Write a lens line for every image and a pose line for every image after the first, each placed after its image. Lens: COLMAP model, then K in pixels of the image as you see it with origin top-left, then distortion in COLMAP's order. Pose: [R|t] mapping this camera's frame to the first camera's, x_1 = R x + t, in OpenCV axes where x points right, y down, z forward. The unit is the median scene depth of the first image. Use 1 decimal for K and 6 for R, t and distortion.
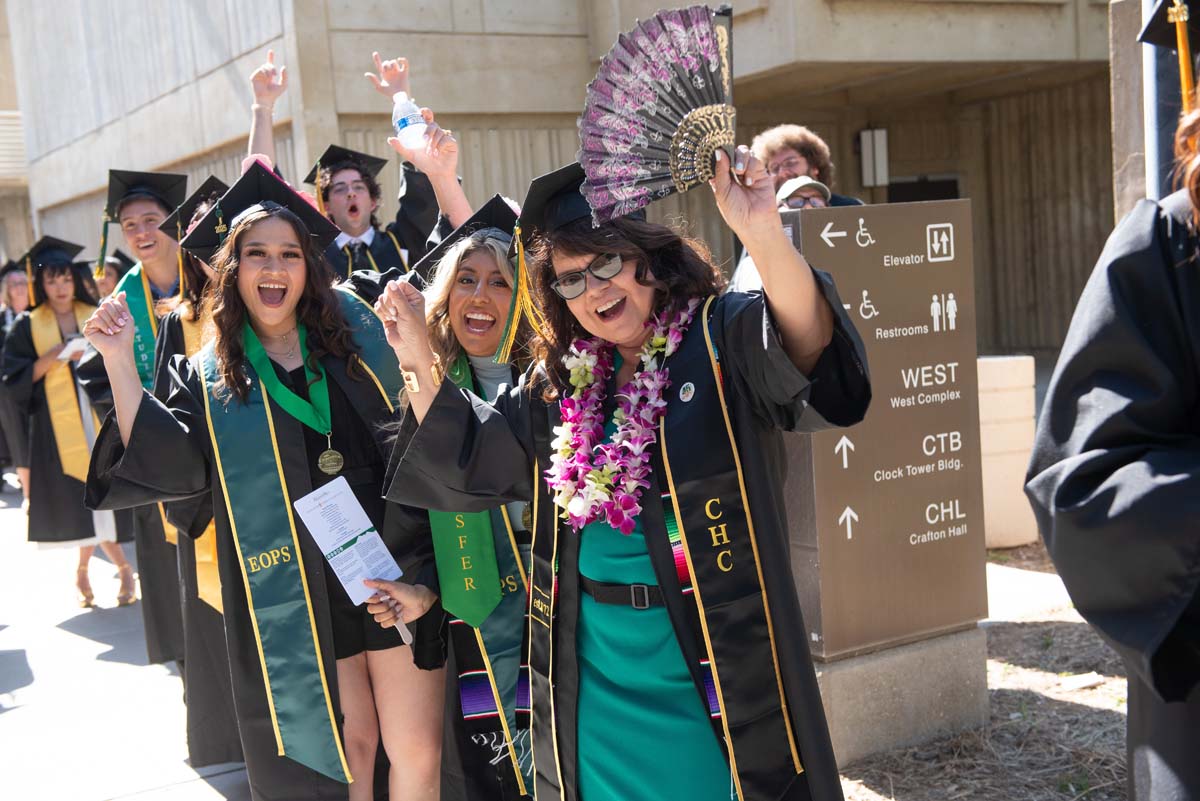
lens RADIAL K [[1581.3, 0, 601.8], [0, 1581.3, 398.2], [0, 0, 1]] dist [0.093351, 0.000000]
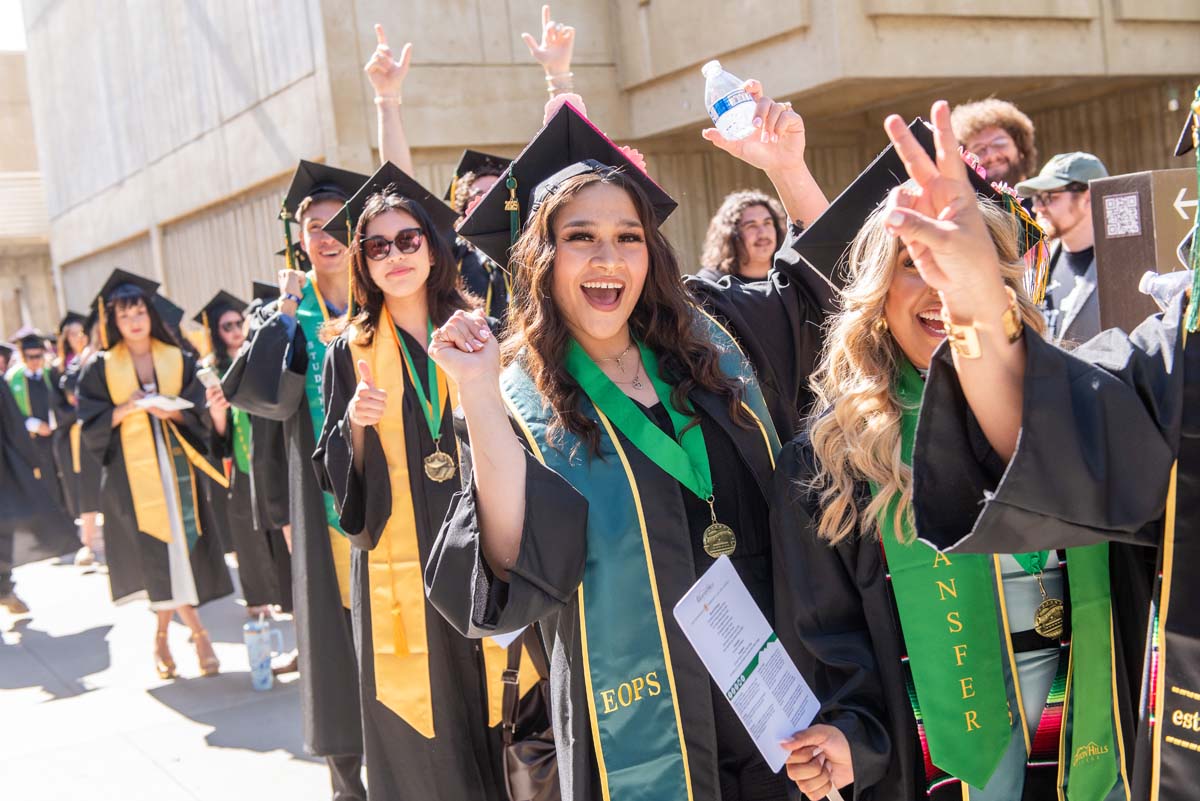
lens RADIAL K [[1484.7, 0, 598.5], [0, 1484.7, 397.5], [0, 0, 1]] dist [-0.046439, 0.000000]
pose [[0.998994, -0.038953, 0.022234, -0.052329], [0.039388, 0.999035, -0.019452, -0.002356], [-0.021454, 0.020308, 0.999564, 0.085476]]
